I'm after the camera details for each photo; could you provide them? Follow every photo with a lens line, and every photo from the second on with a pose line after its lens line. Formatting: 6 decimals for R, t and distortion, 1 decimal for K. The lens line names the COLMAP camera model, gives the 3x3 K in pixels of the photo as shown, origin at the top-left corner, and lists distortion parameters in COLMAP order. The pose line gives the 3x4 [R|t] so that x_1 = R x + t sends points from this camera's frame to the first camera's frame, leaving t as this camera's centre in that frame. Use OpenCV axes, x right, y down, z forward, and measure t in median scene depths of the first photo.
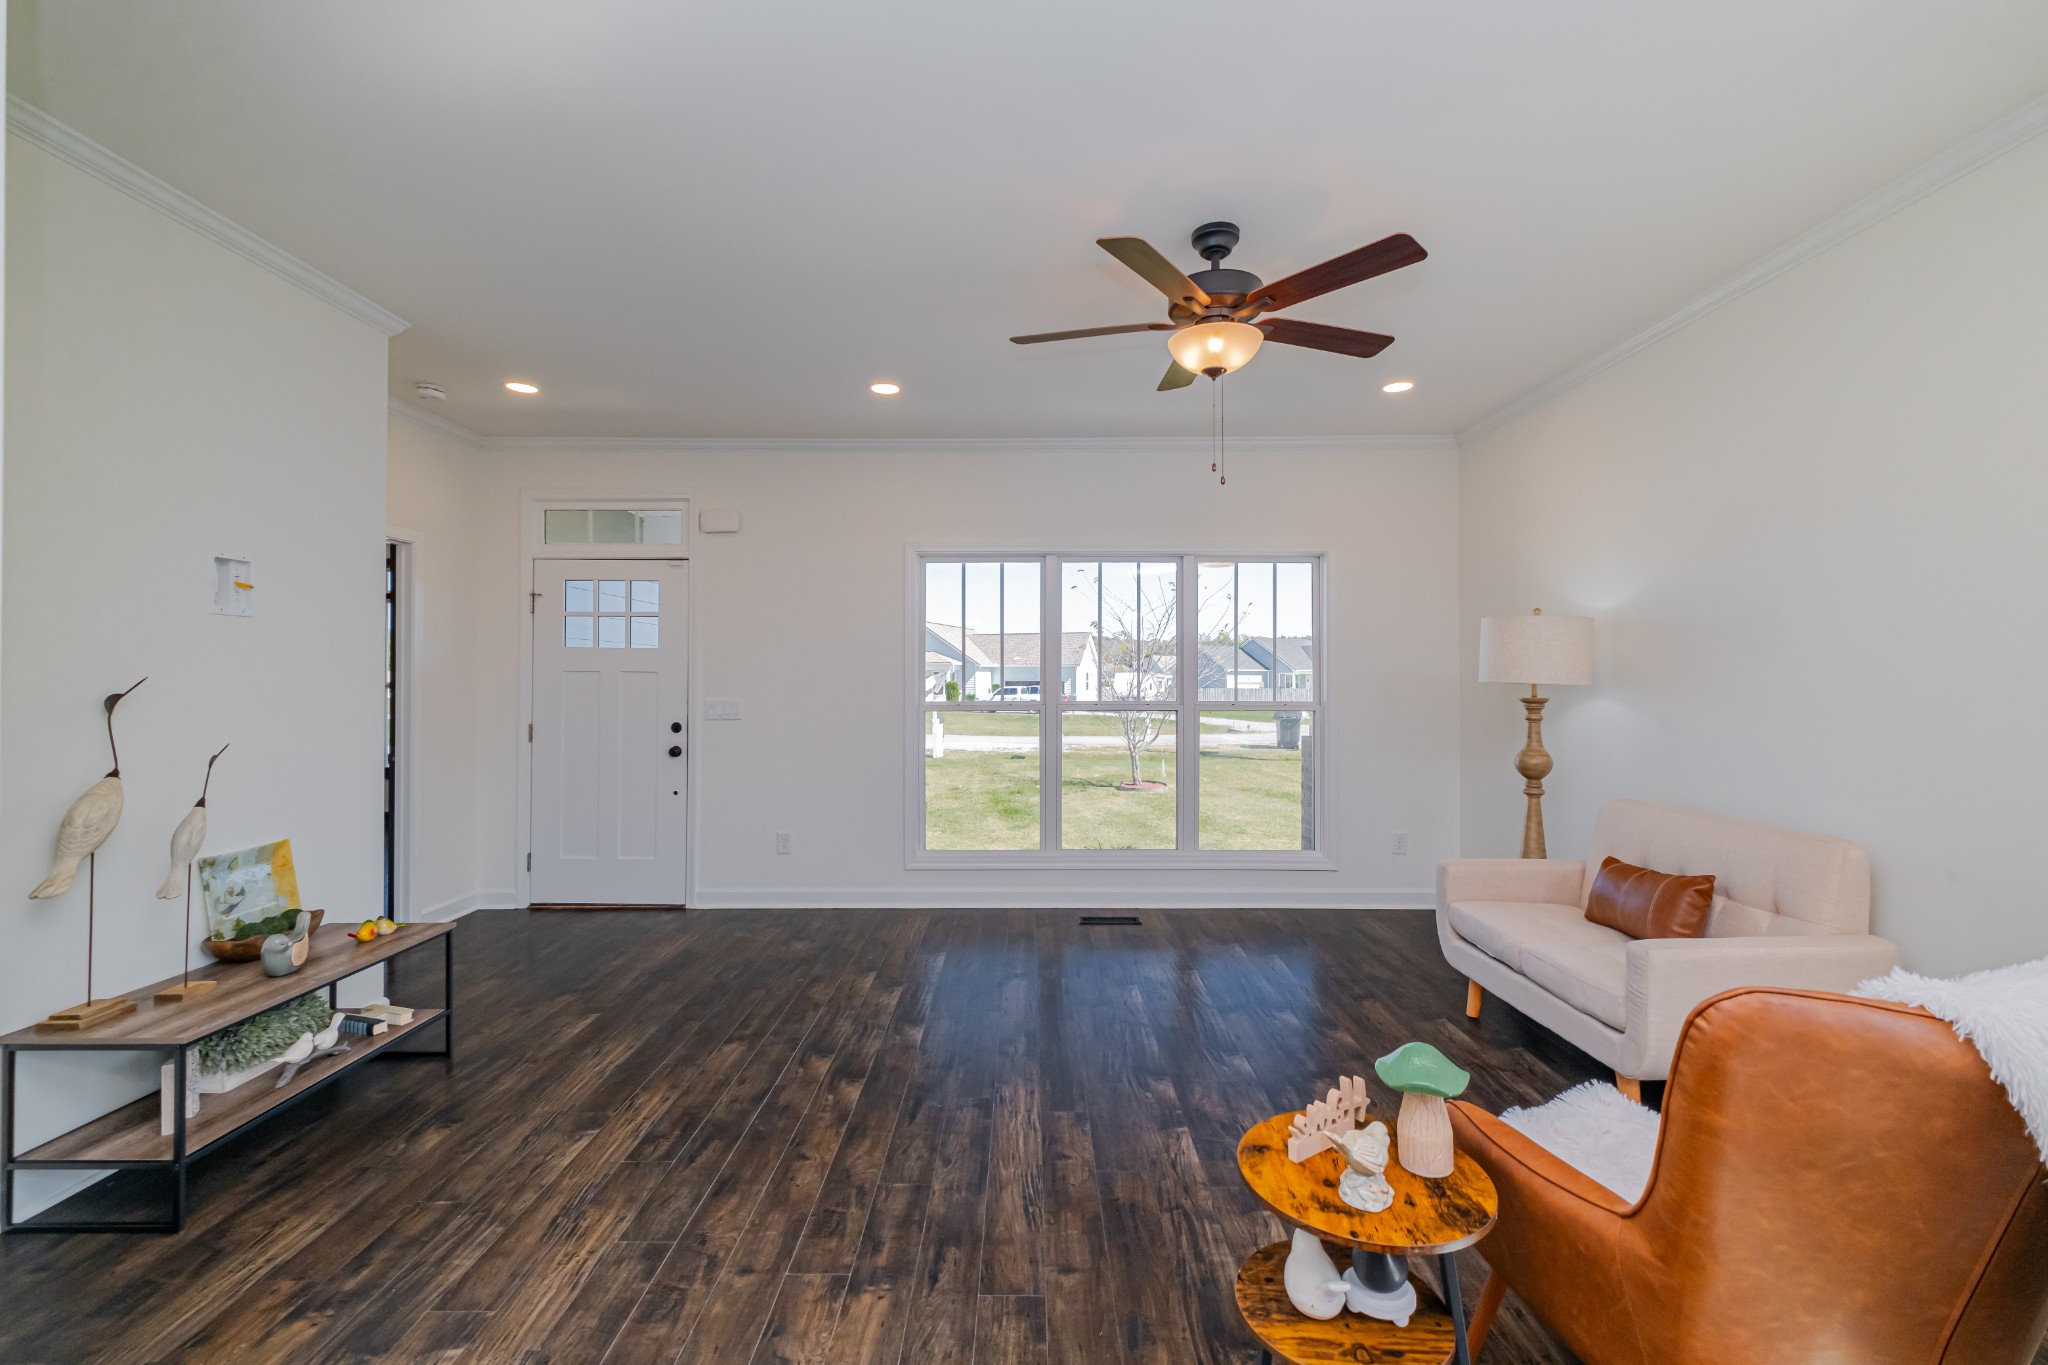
lens RADIAL K [[888.5, 0, 1031.1], [0, 888.5, 694.4], [0, 0, 1]] dist [0.000281, -0.000694]
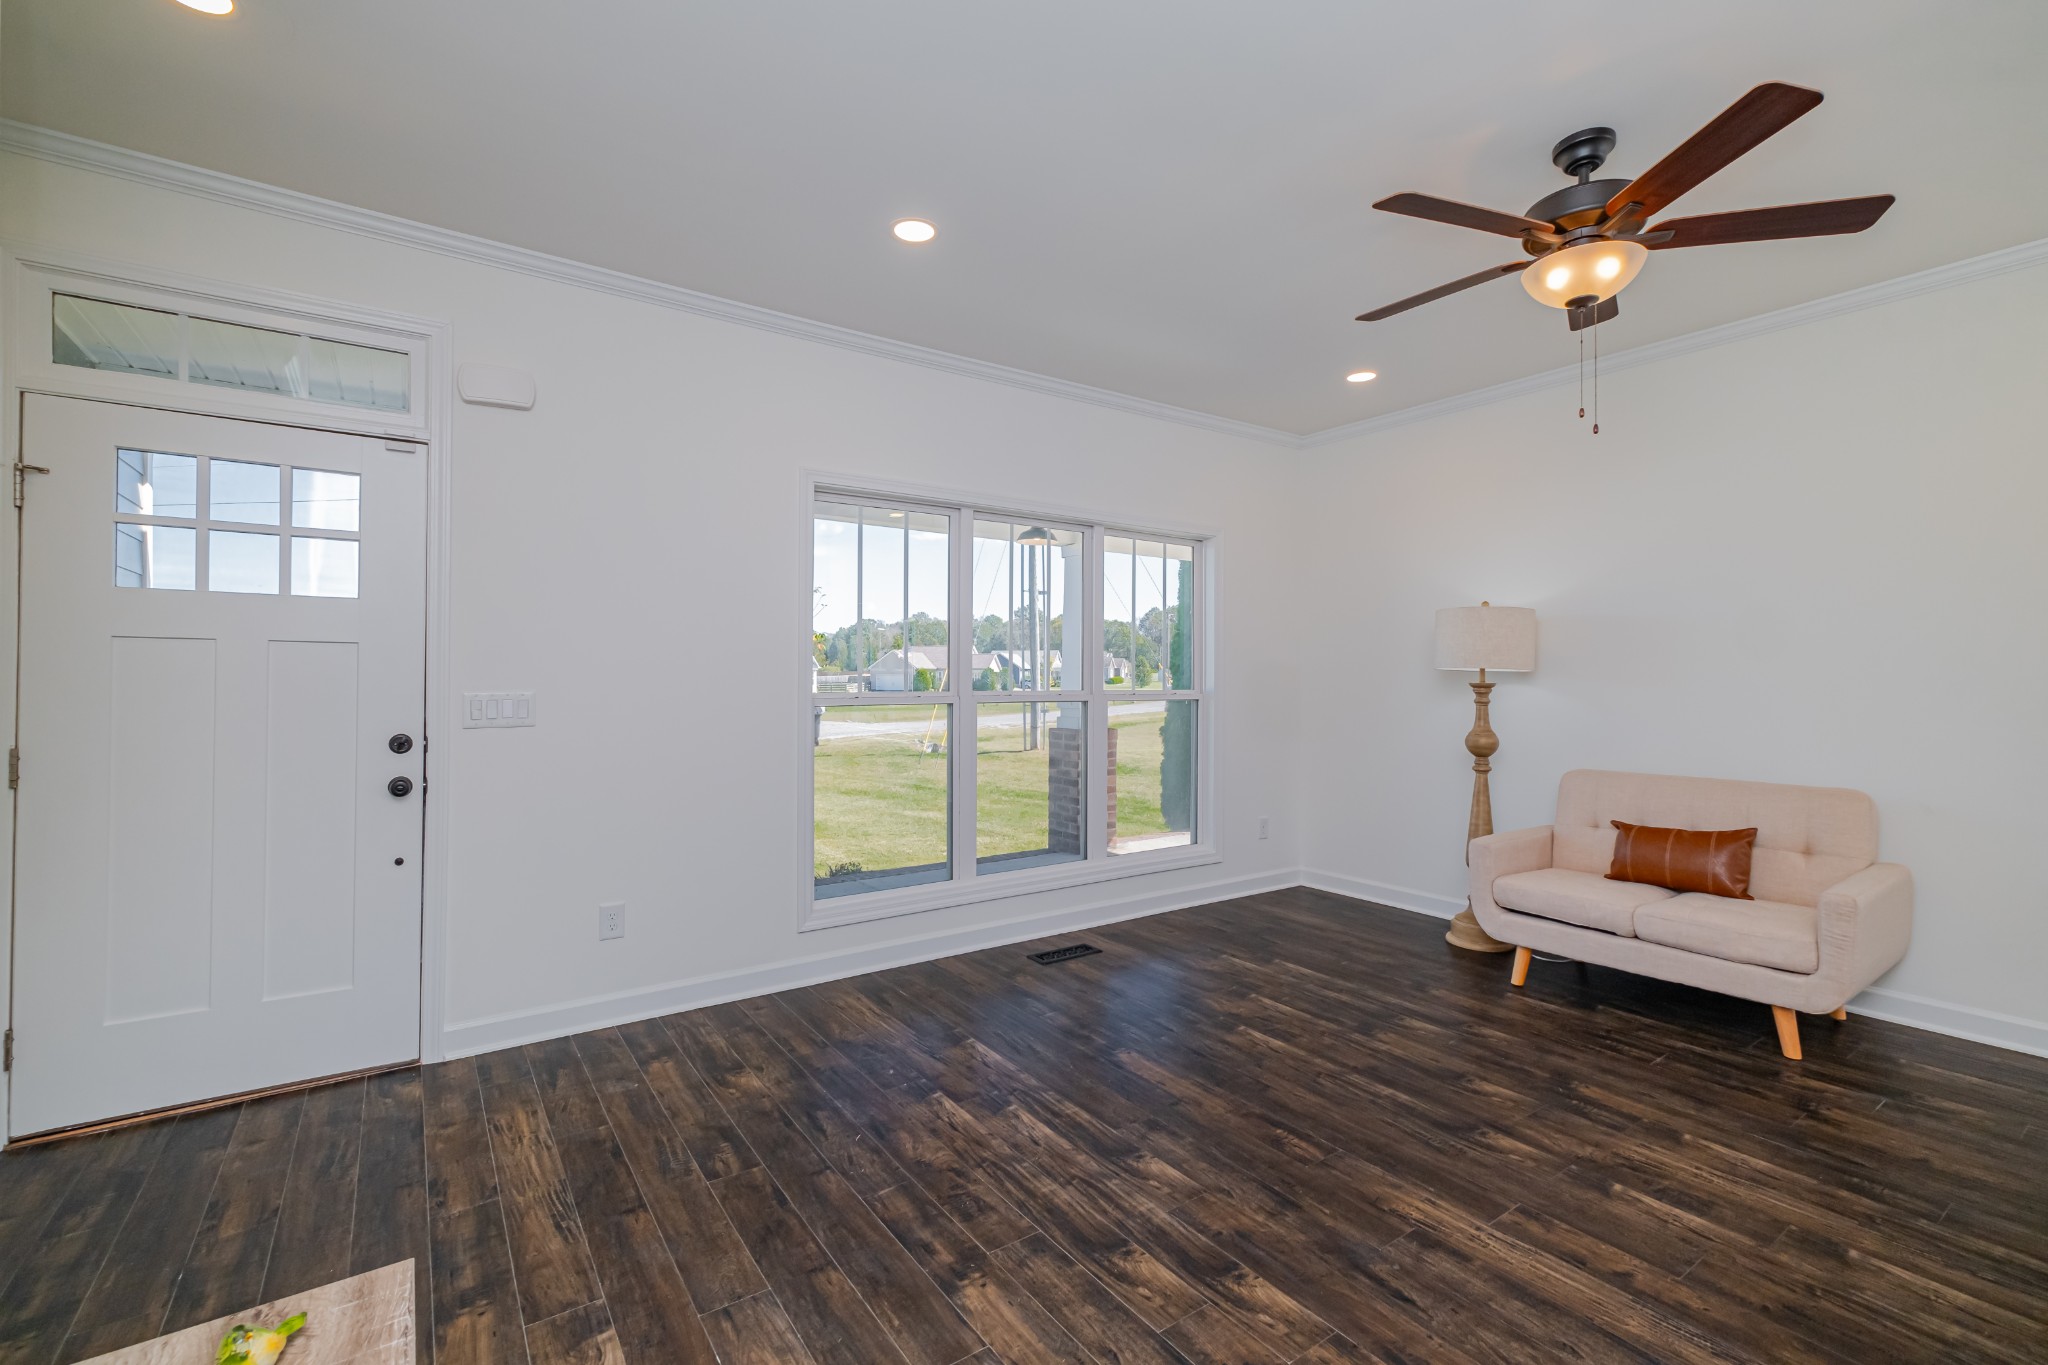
lens RADIAL K [[888.5, 0, 1027.1], [0, 888.5, 698.6], [0, 0, 1]] dist [0.000281, -0.000694]
pose [[0.819556, -0.013241, 0.572847, -0.519821], [0.005828, 0.999874, 0.014773, 0.004160], [-0.572970, -0.008769, 0.819529, 0.425047]]
